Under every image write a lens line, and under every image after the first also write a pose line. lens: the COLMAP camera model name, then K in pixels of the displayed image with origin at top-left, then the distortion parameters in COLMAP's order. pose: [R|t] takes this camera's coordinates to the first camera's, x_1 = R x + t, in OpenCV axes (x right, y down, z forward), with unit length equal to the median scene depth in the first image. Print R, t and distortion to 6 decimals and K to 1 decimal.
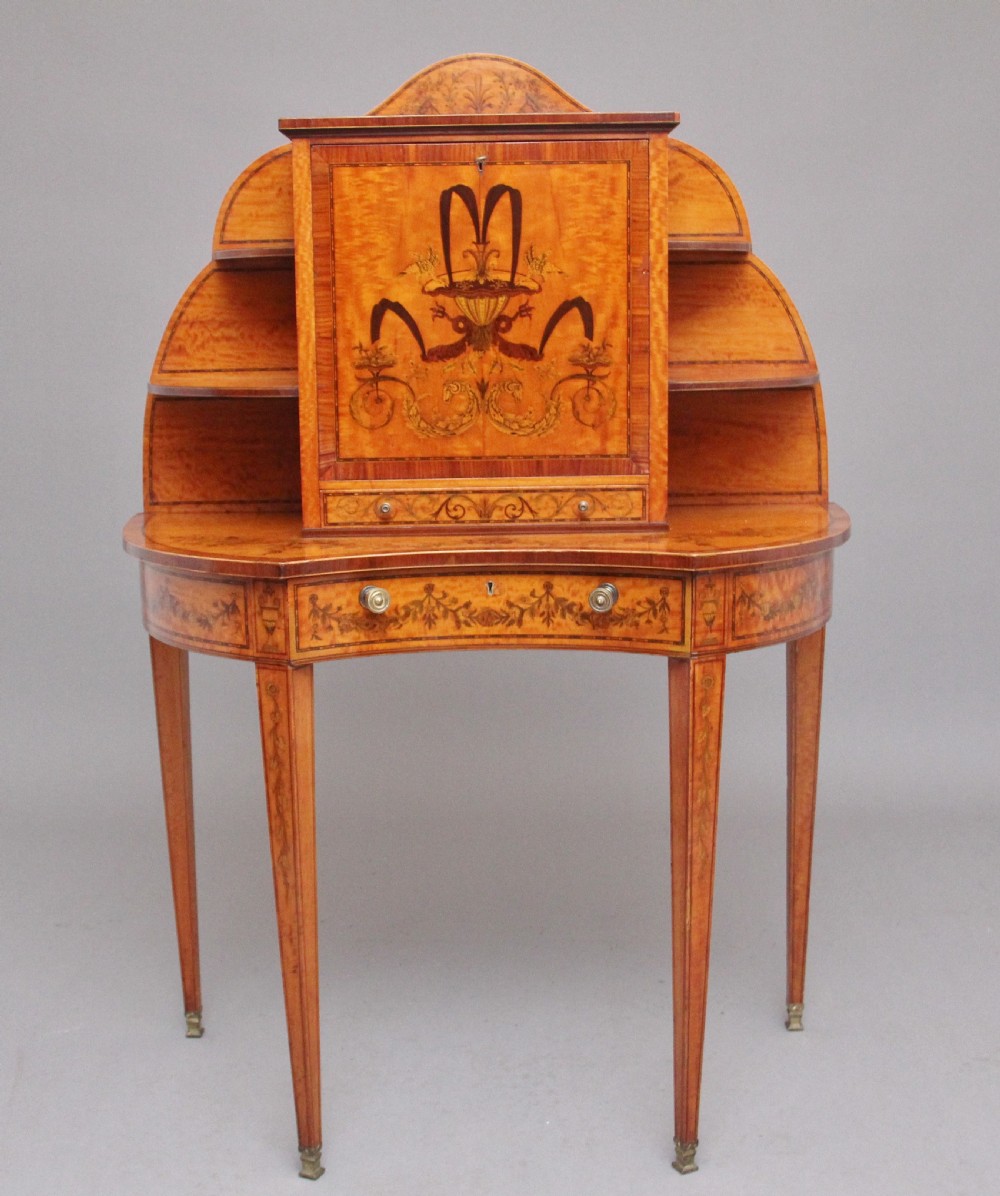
lens RADIAL K [[1630.5, 0, 482.9], [0, 1630.5, 642.1], [0, 0, 1]] dist [-0.149919, 0.000000]
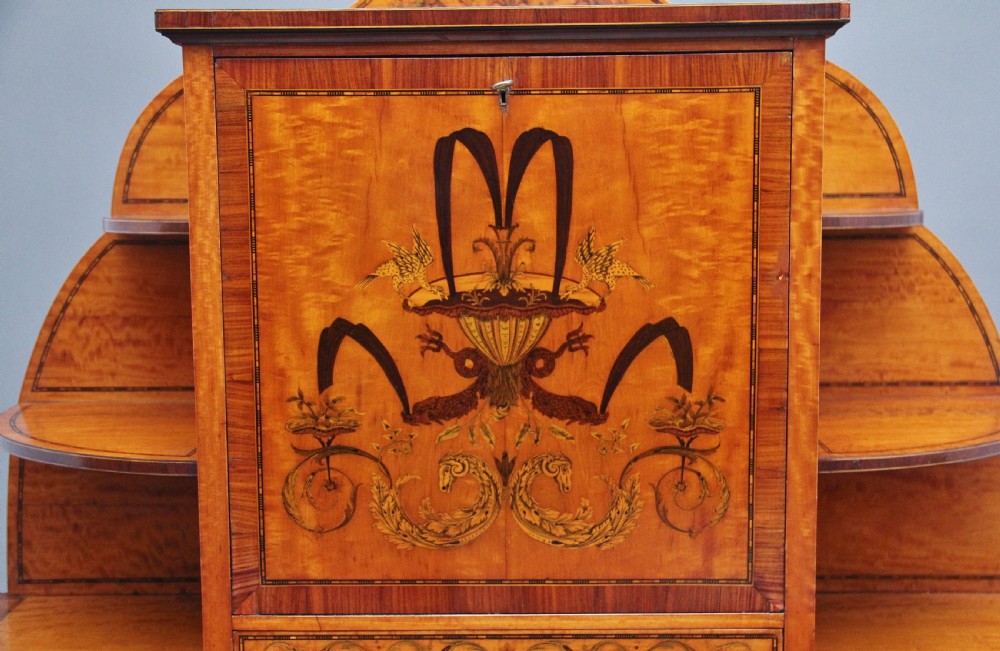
lens RADIAL K [[1269.4, 0, 517.9], [0, 1269.4, 330.4], [0, 0, 1]] dist [0.048620, 0.000000]
pose [[0.999834, 0.008196, -0.016293, 0.011705], [-0.009671, 0.995652, -0.092650, -0.162626], [0.015462, 0.092792, 0.995565, 0.528198]]
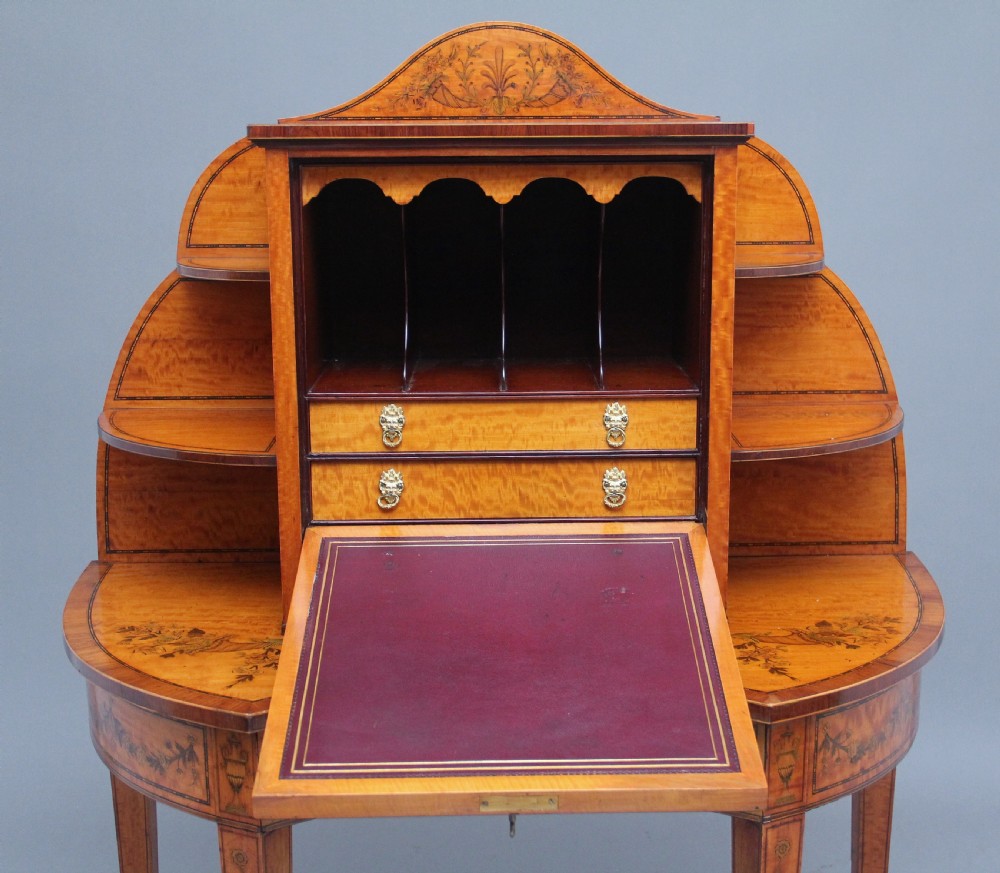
lens RADIAL K [[1497.4, 0, 533.6], [0, 1497.4, 457.5], [0, 0, 1]] dist [-0.018036, 0.000000]
pose [[0.999582, 0.005216, 0.028452, -0.006511], [-0.005488, 0.999940, 0.009487, -0.163725], [-0.028401, -0.009639, 0.999550, 0.247697]]
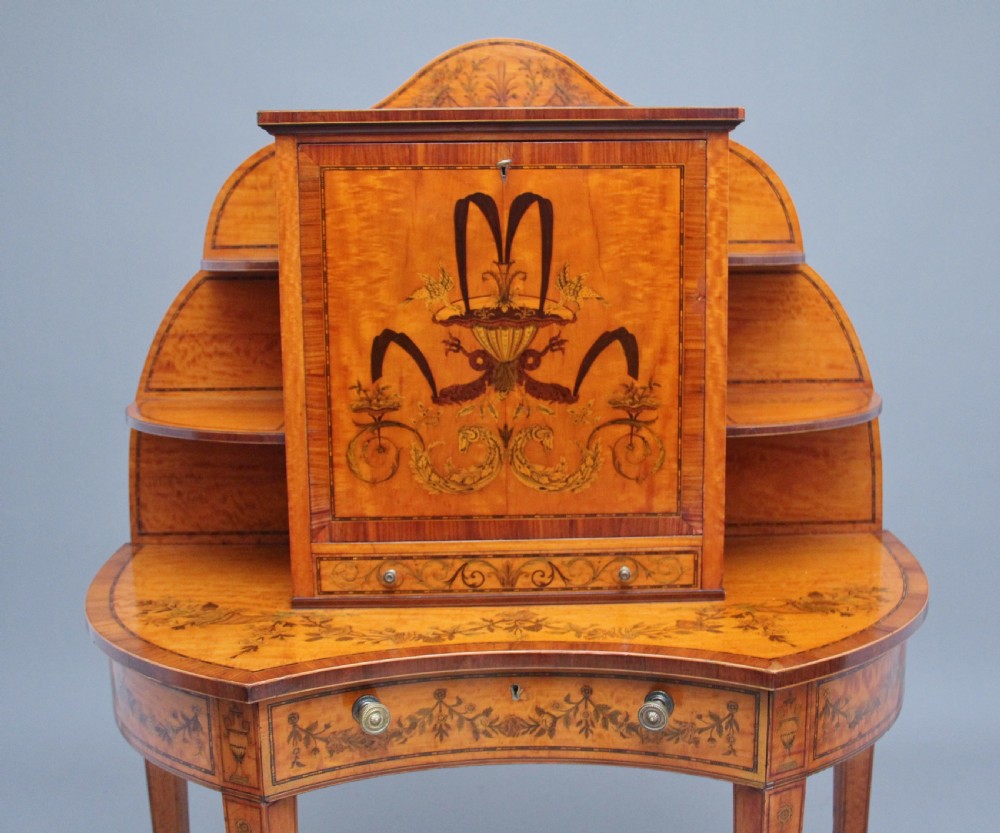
lens RADIAL K [[1175.9, 0, 550.3], [0, 1175.9, 421.0], [0, 0, 1]] dist [-0.113142, 0.000000]
pose [[0.999292, 0.000487, 0.037628, -0.000025], [0.001339, 0.998823, -0.048483, -0.133745], [-0.037608, 0.048499, 0.998115, 0.392666]]
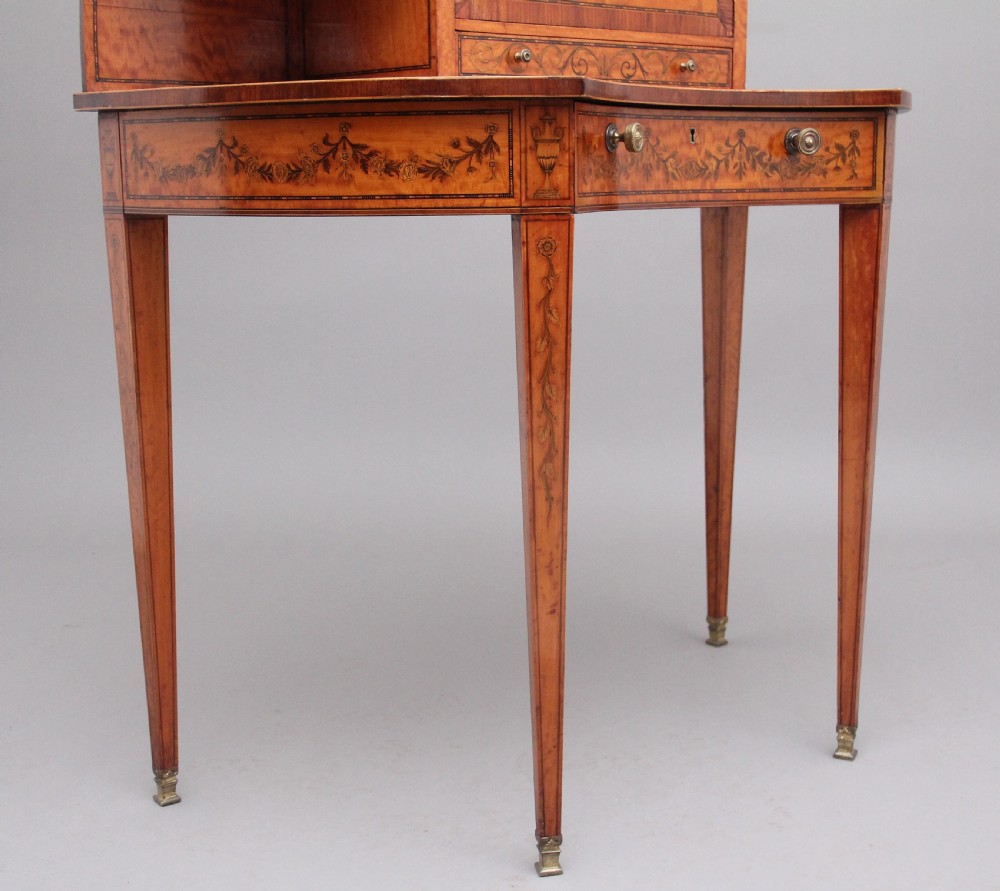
lens RADIAL K [[1476.8, 0, 509.4], [0, 1476.8, 470.0], [0, 0, 1]] dist [-0.018310, 0.000000]
pose [[0.777854, -0.114826, 0.617866, -0.563464], [0.121259, 0.992114, 0.031721, 0.104938], [-0.616636, 0.050248, 0.785643, 0.420289]]
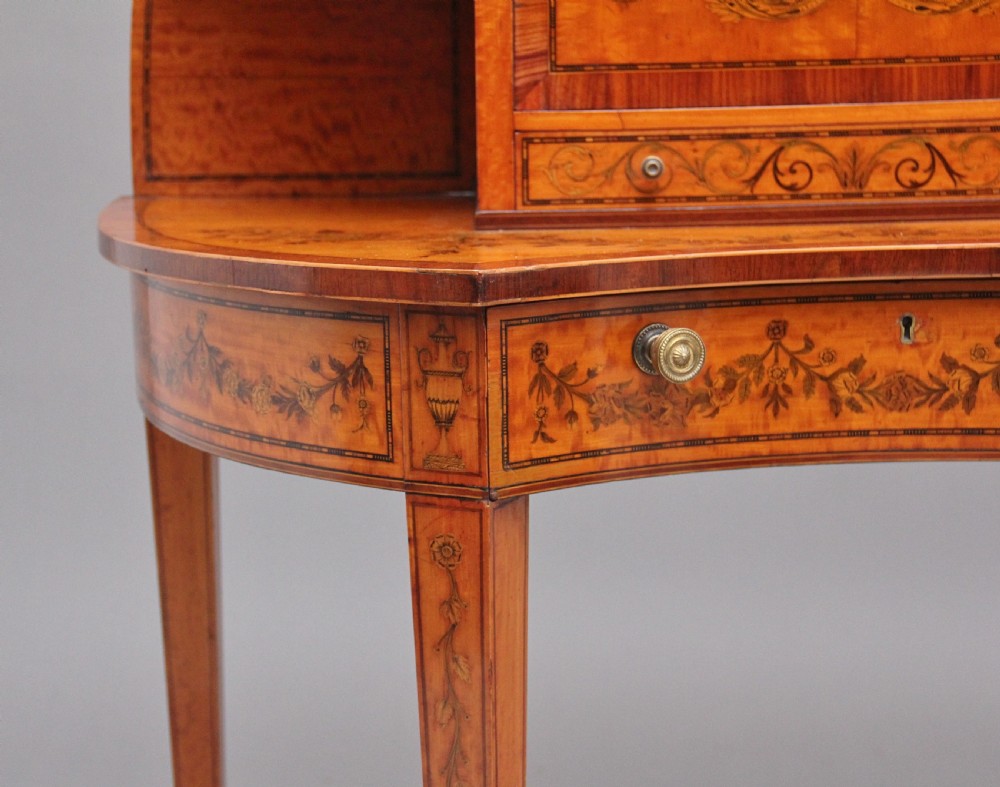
lens RADIAL K [[1877.6, 0, 482.3], [0, 1877.6, 416.0], [0, 0, 1]] dist [0.115857, 0.000000]
pose [[0.999987, -0.002872, 0.004305, -0.113510], [0.002893, 0.999984, -0.004867, -0.005876], [-0.004291, 0.004880, 0.999979, 0.442365]]
